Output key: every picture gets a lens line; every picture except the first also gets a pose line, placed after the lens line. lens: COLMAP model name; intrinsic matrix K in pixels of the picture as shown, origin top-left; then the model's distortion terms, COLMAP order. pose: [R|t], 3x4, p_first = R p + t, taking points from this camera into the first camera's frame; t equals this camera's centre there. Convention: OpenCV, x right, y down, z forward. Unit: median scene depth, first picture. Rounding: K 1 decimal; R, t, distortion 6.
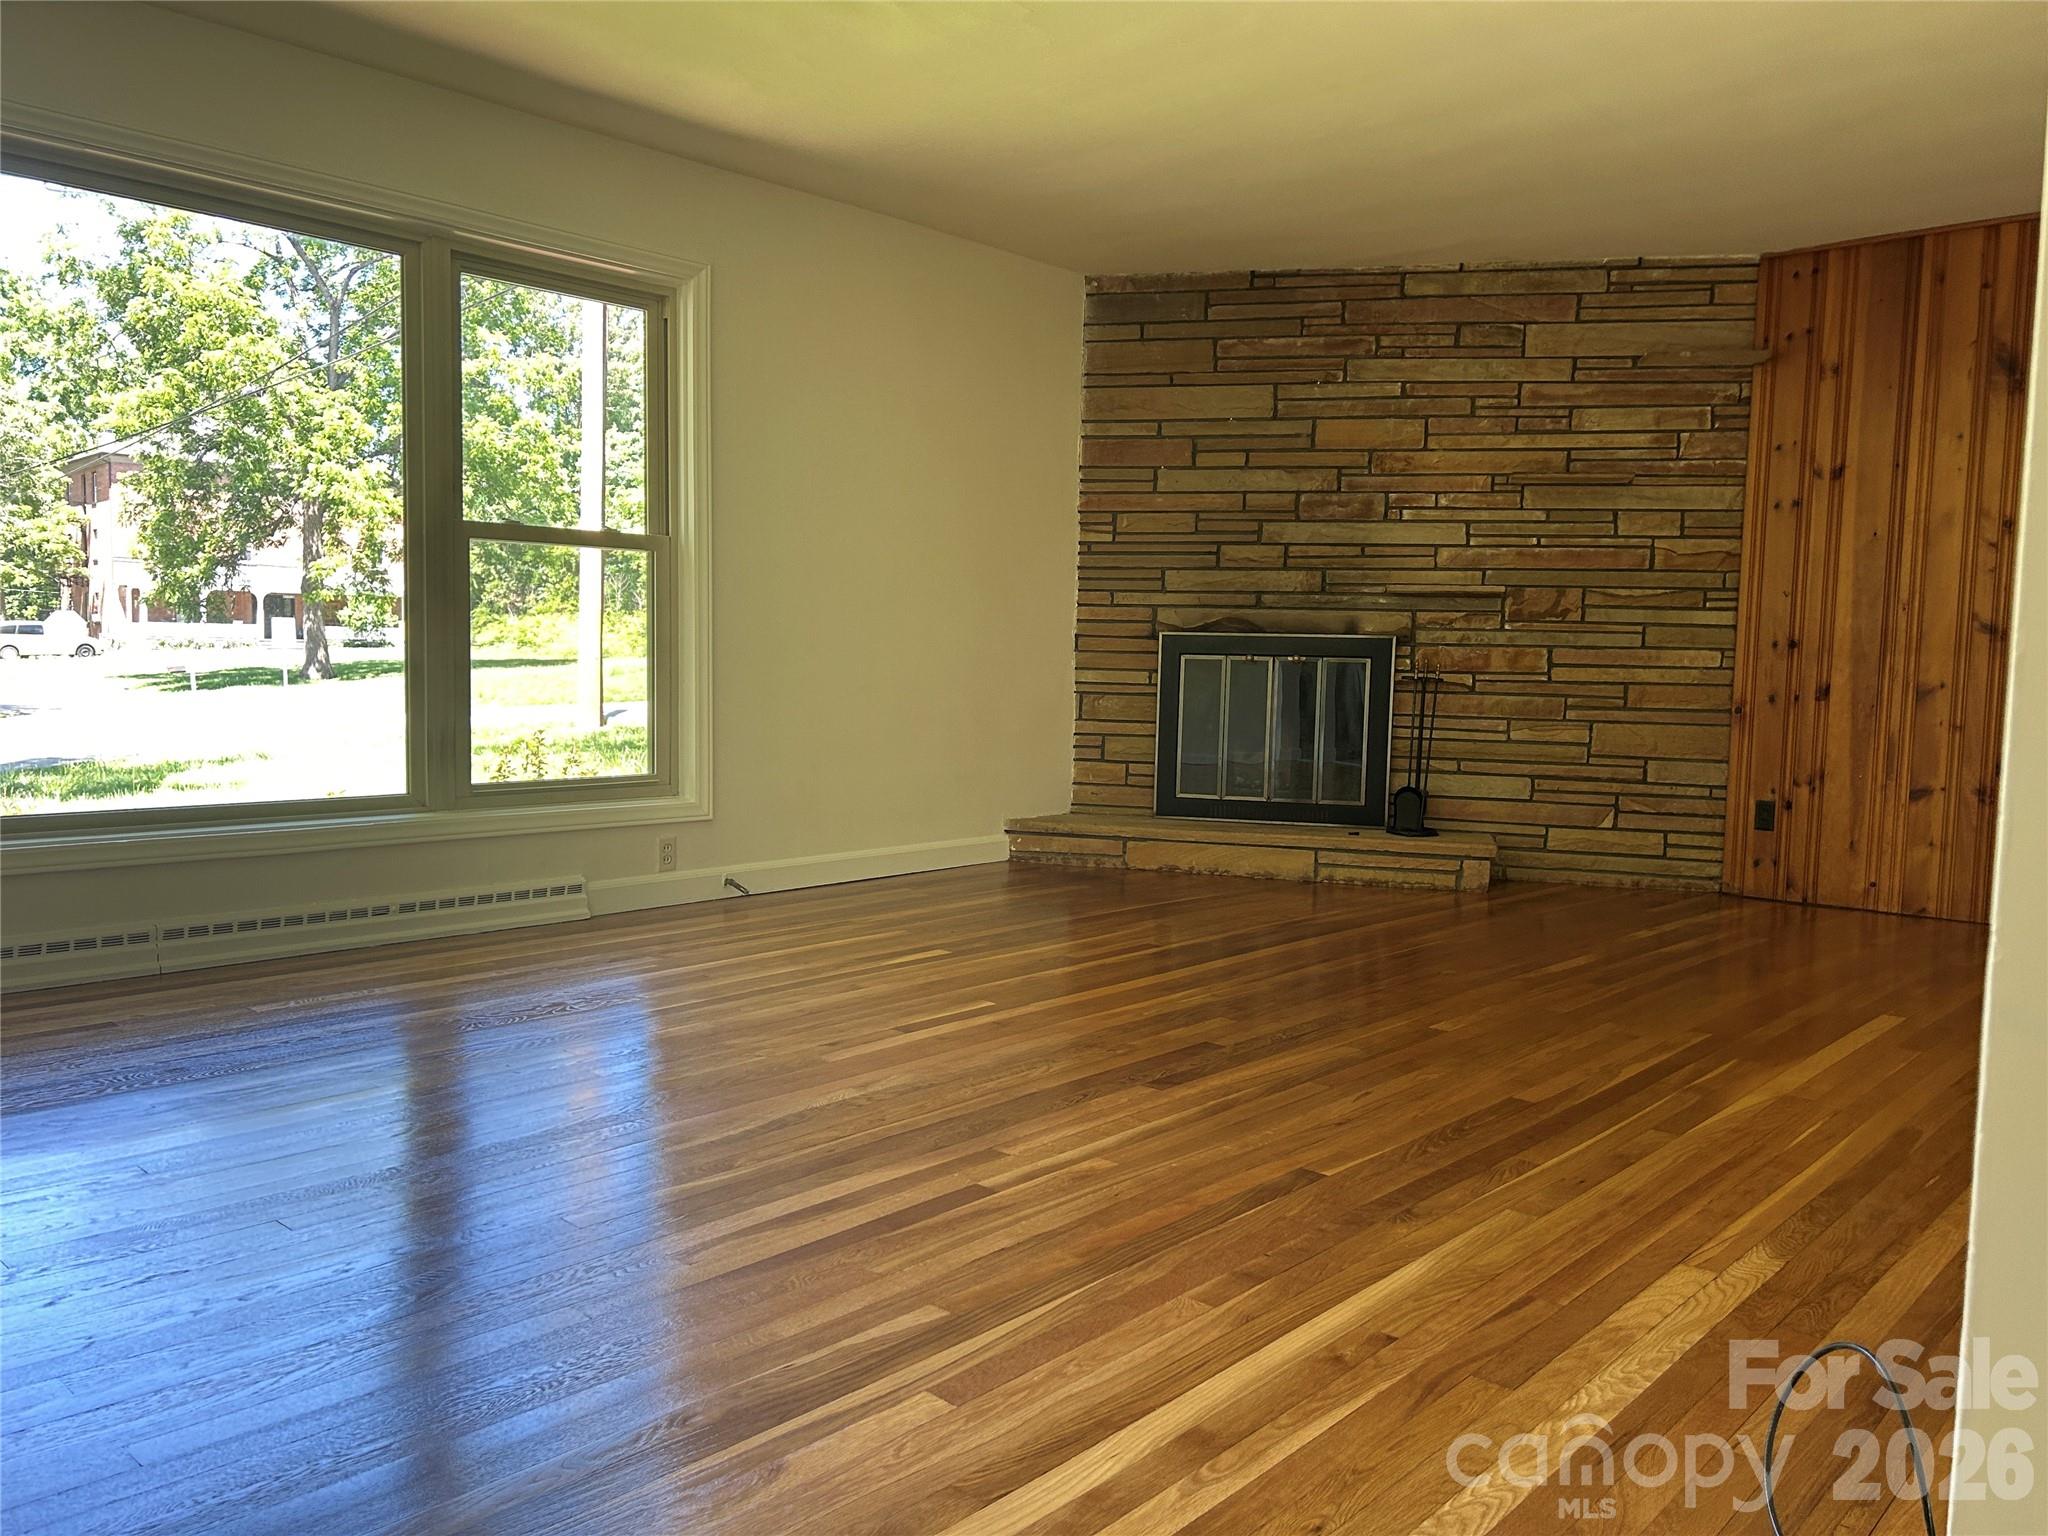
lens RADIAL K [[1507.2, 0, 1024.0], [0, 1507.2, 768.0], [0, 0, 1]] dist [0.081452, -0.102481]
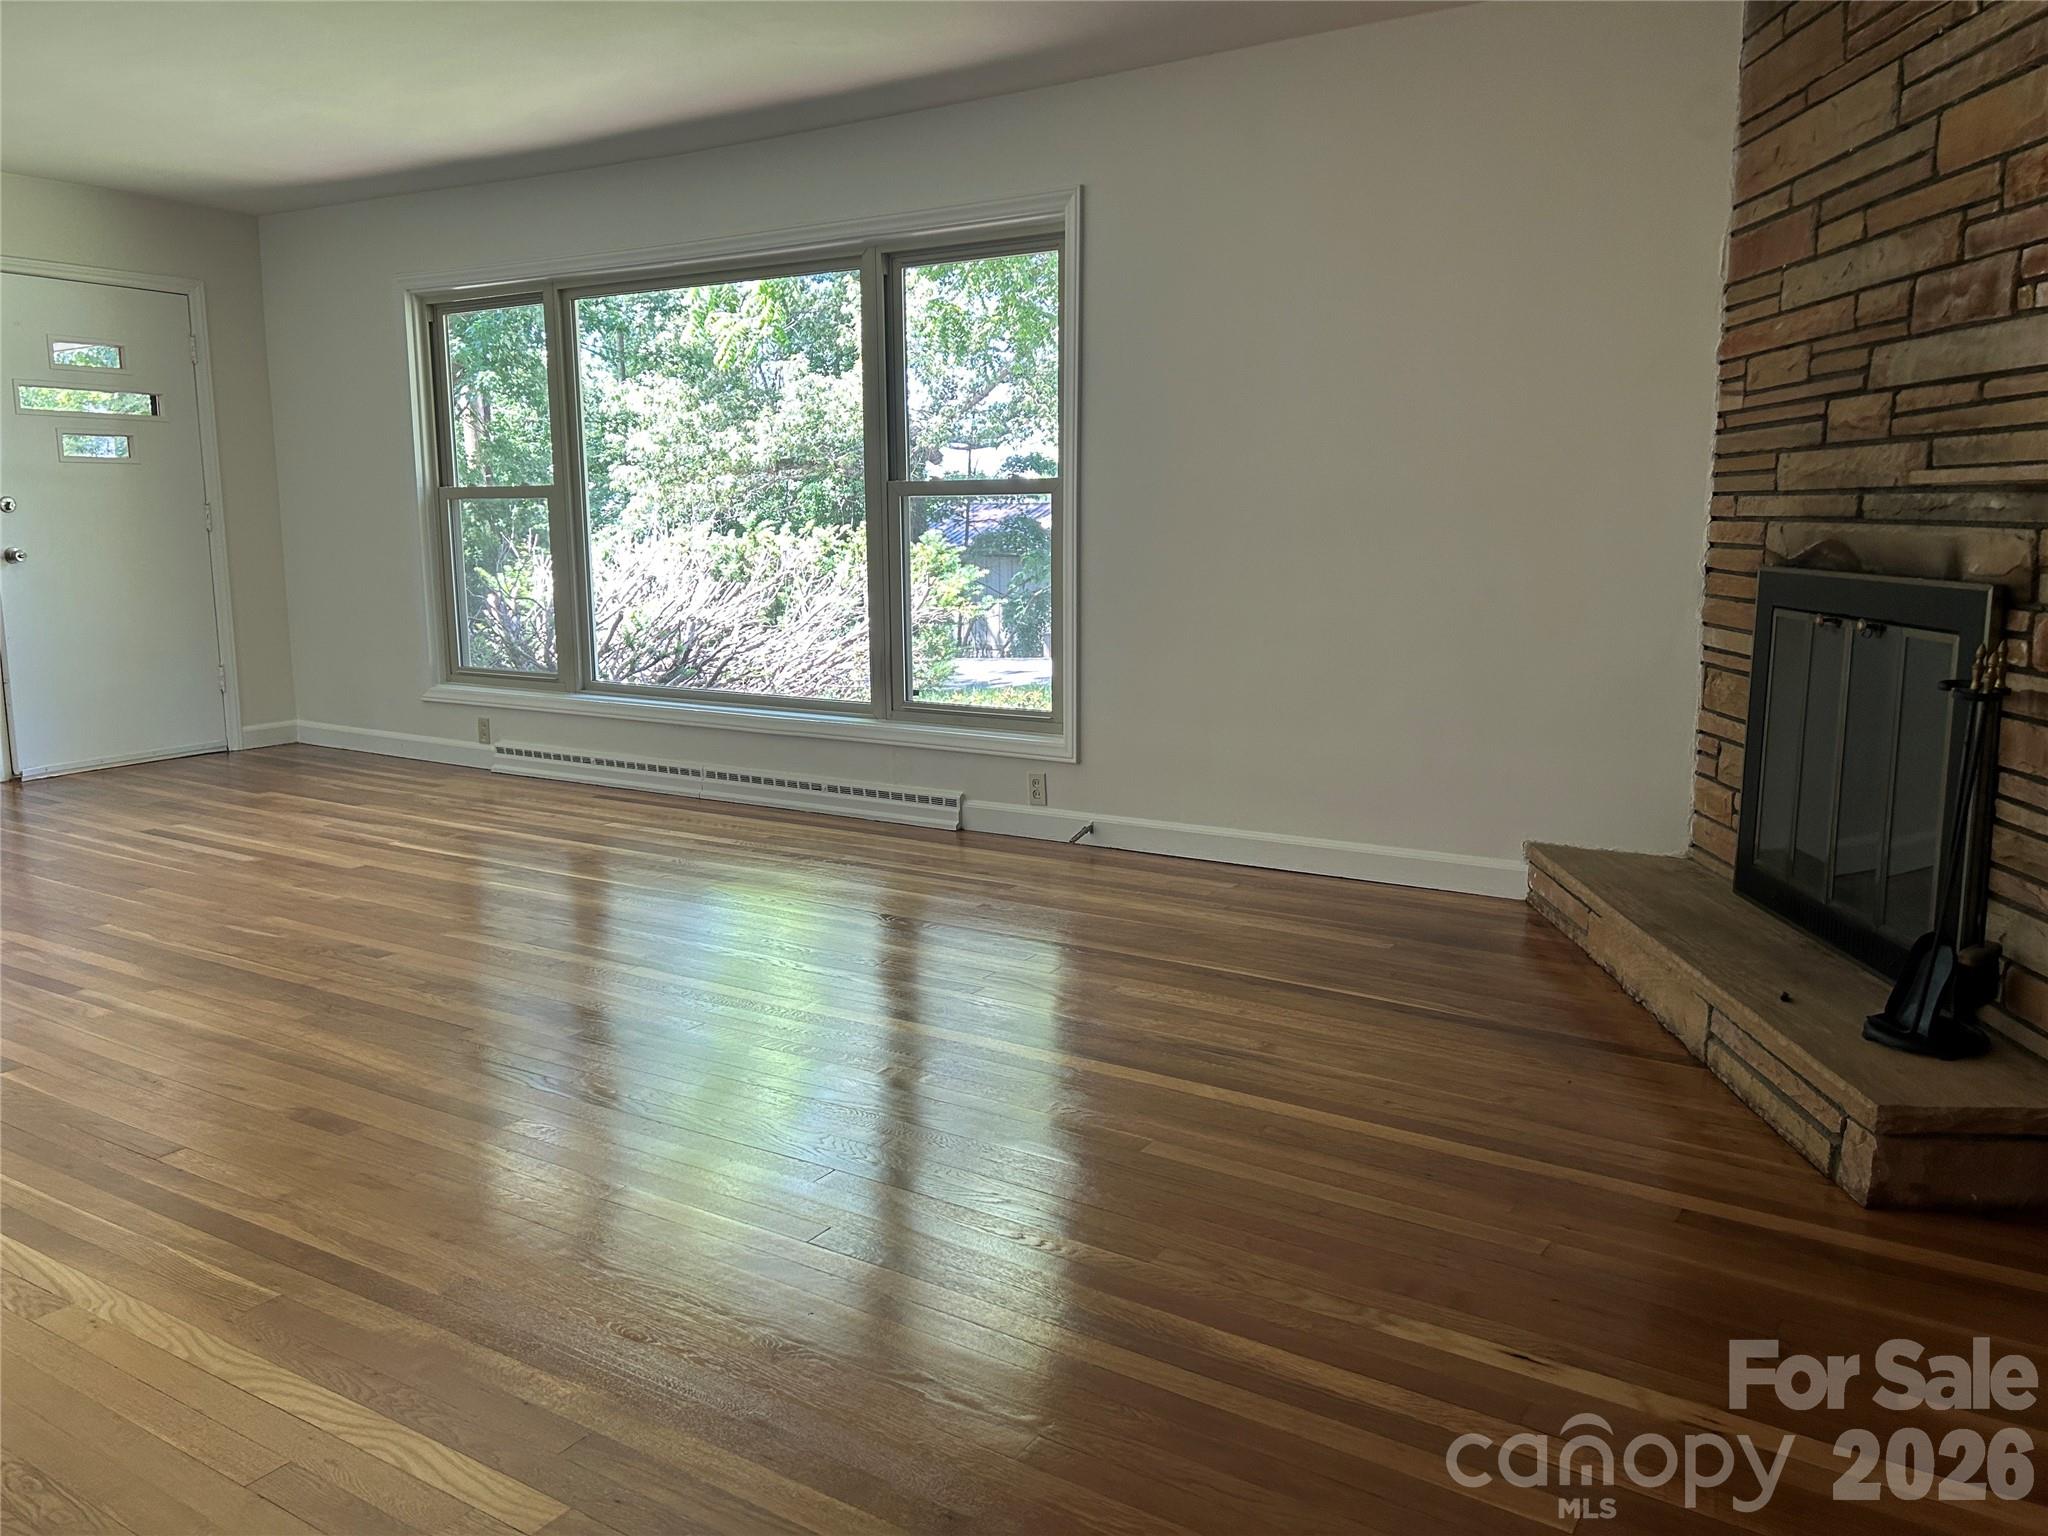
lens RADIAL K [[1507.2, 0, 1024.0], [0, 1507.2, 768.0], [0, 0, 1]] dist [0.081452, -0.102481]
pose [[0.193381, 0.140160, -0.971061, 0.622801], [-0.066579, 0.989337, 0.129539, -0.073710], [0.978862, 0.039602, 0.200651, 0.643359]]
